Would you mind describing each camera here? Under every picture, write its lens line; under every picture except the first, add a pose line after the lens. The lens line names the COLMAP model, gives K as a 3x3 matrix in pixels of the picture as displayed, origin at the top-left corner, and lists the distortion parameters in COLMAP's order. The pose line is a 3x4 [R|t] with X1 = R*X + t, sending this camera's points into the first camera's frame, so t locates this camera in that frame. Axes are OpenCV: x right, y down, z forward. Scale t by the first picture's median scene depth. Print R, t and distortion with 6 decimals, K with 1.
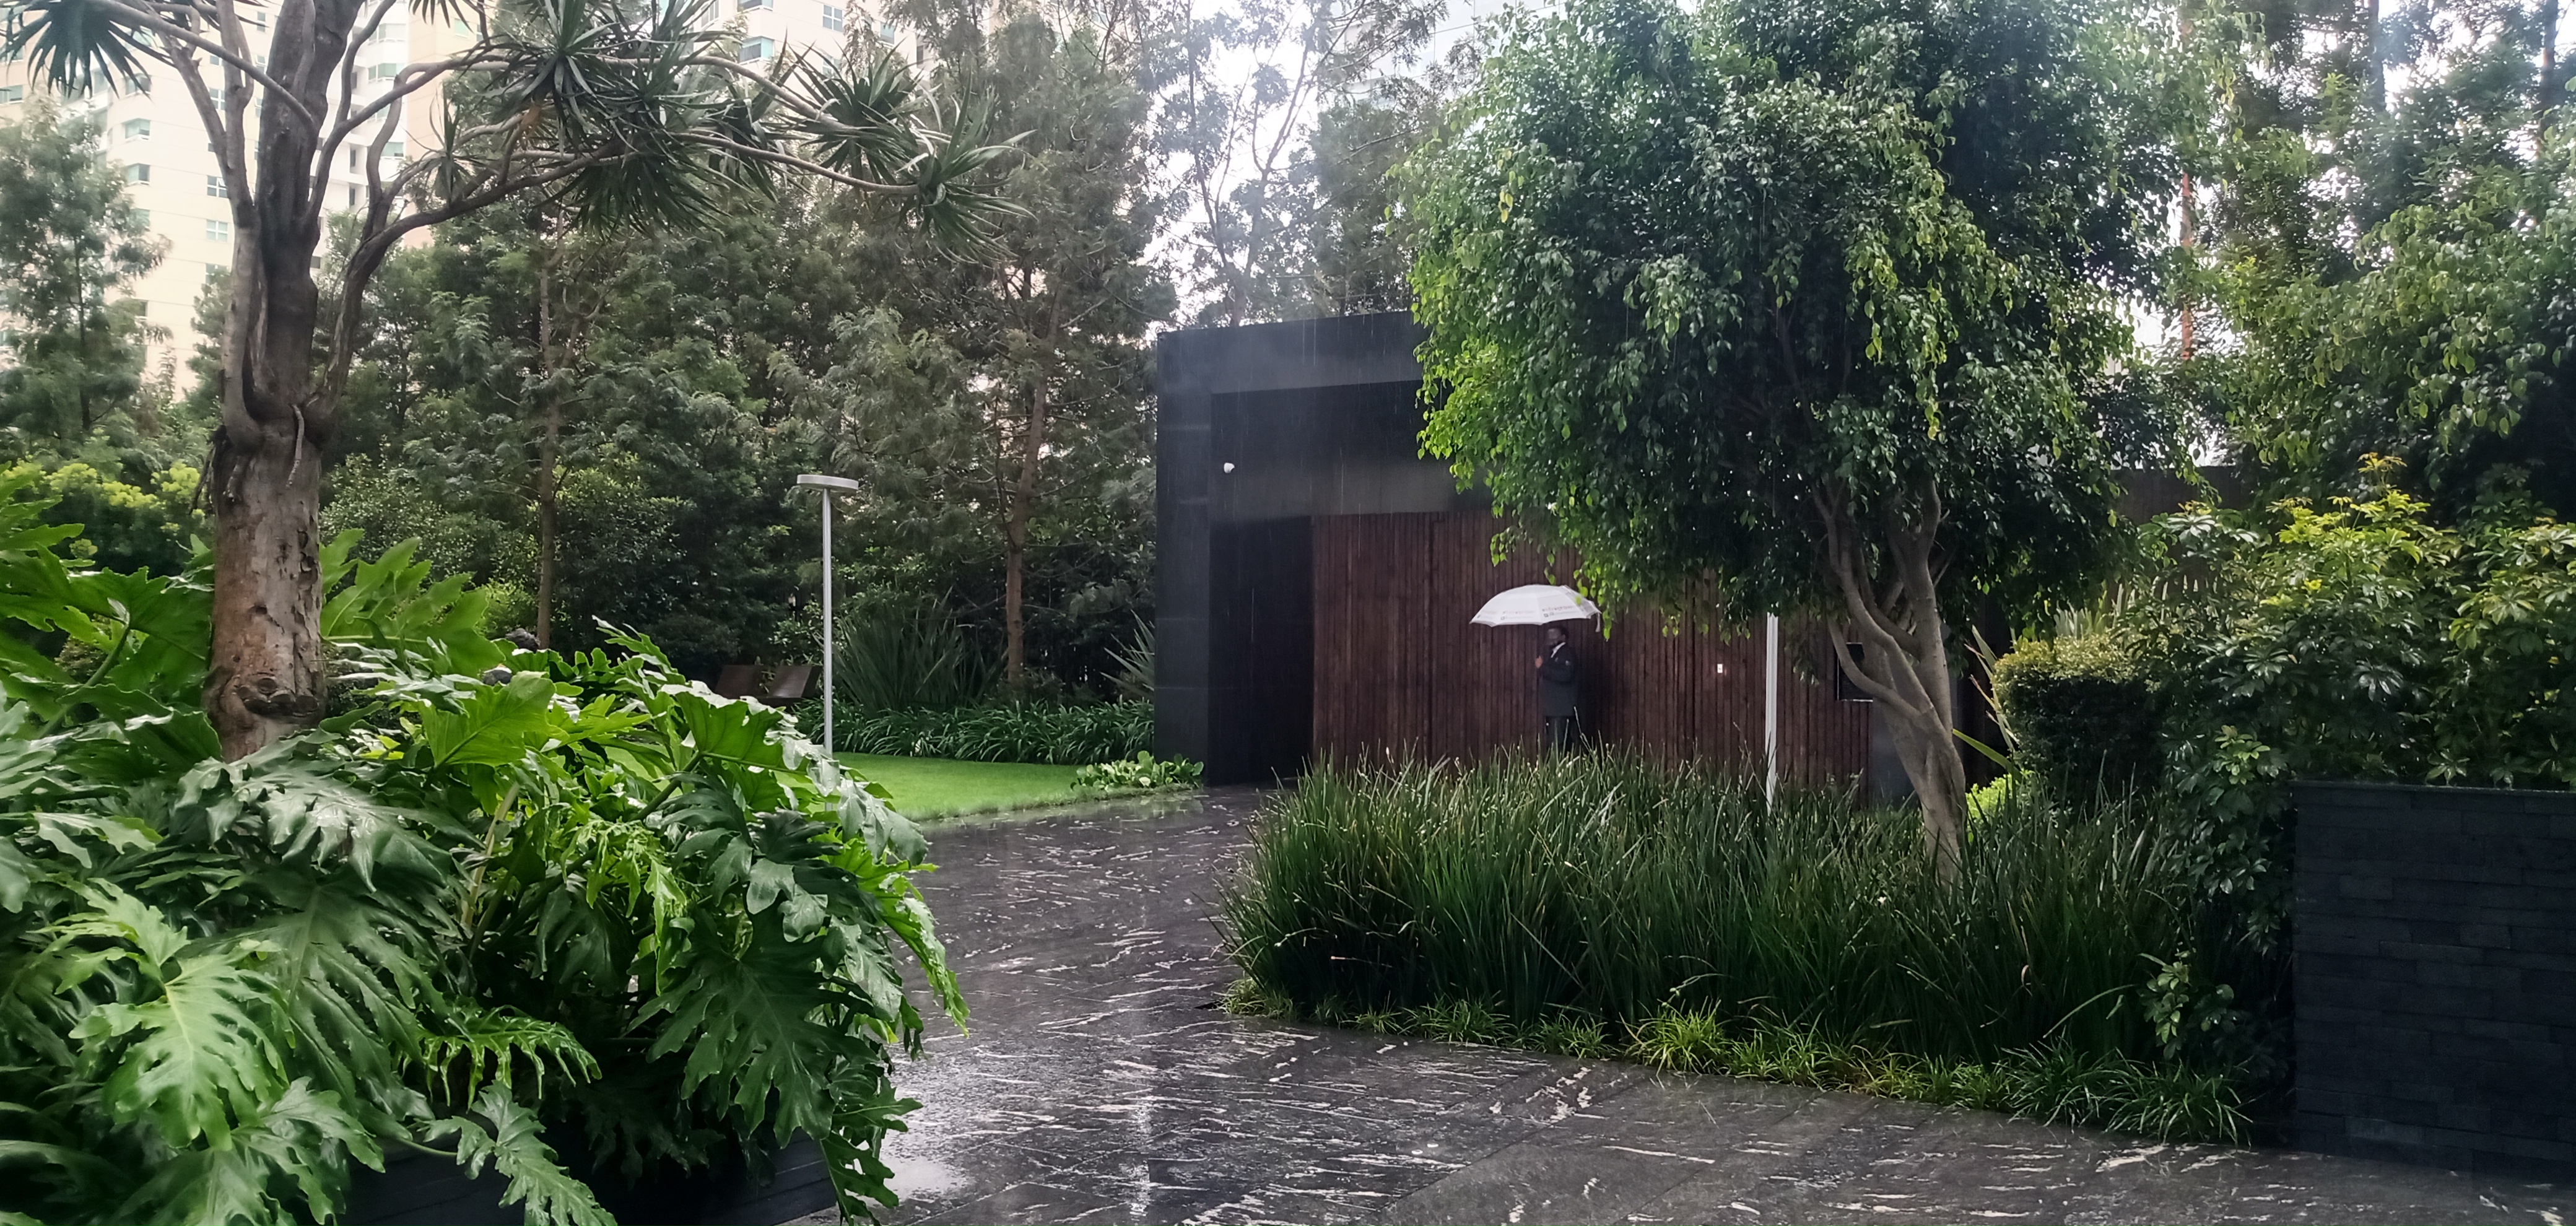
lens RADIAL K [[1993.5, 0, 1290.4], [0, 1993.5, 612.6], [0, 0, 1]] dist [0.092616, -0.224082]
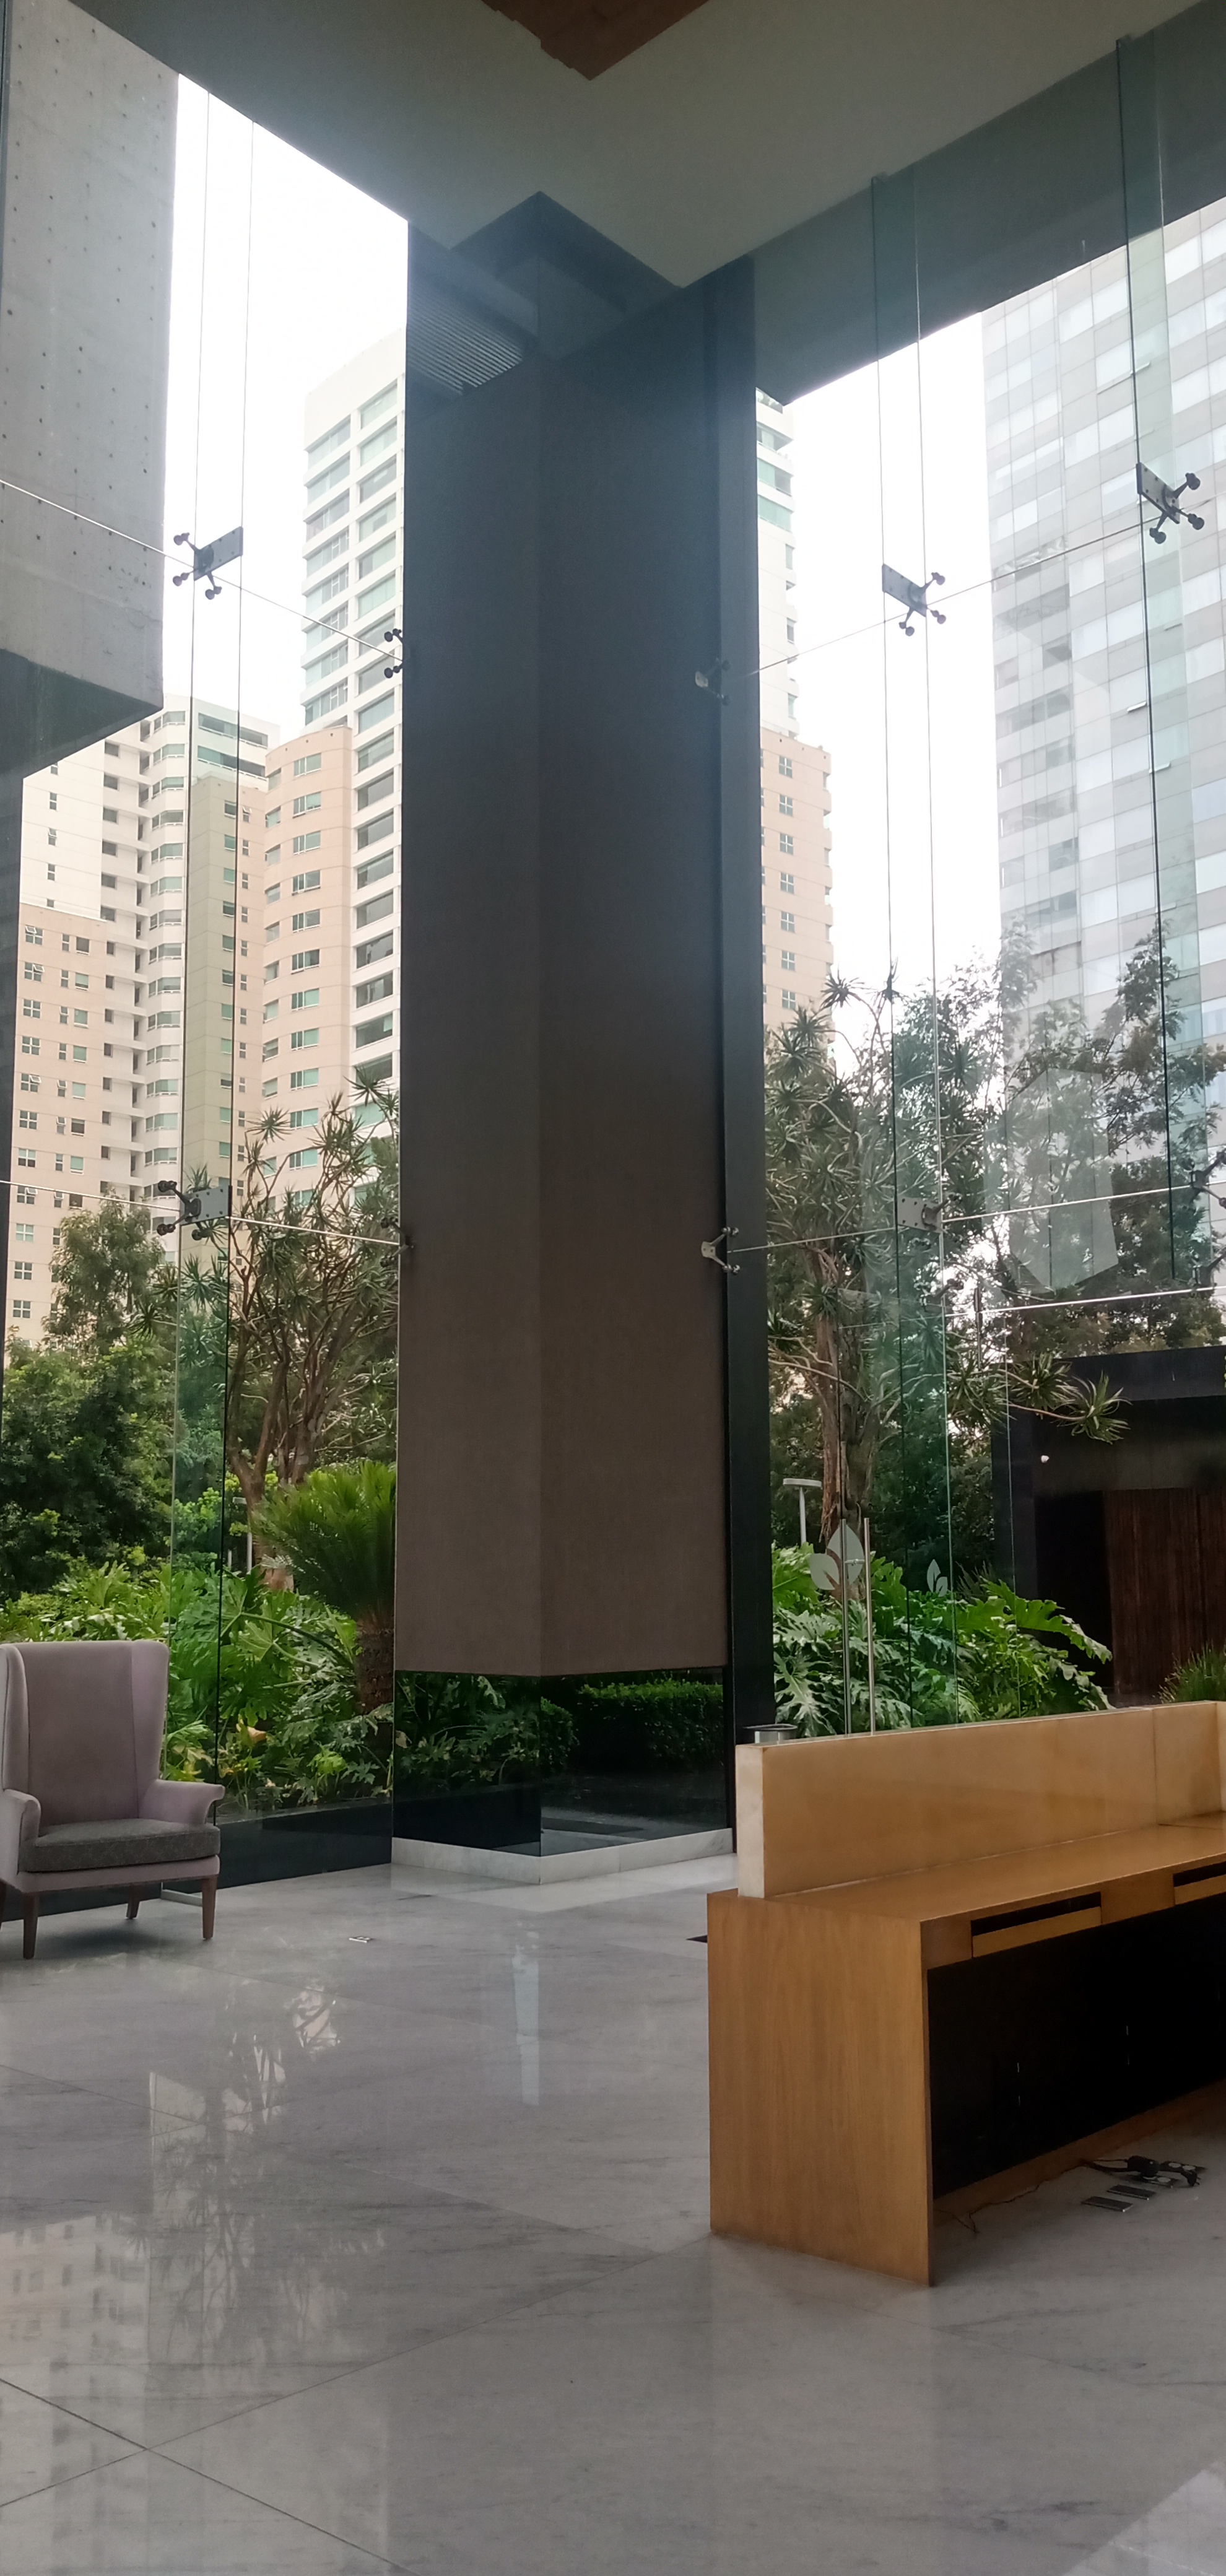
lens RADIAL K [[1993.5, 0, 620.4], [0, 1993.5, 1294.7], [0, 0, 1]] dist [0.092616, -0.224082]
pose [[0.984795, -0.042755, -0.168378, -0.275079], [0.020675, 0.991198, -0.130765, -0.033140], [0.172487, 0.125295, 0.977010, -1.434247]]
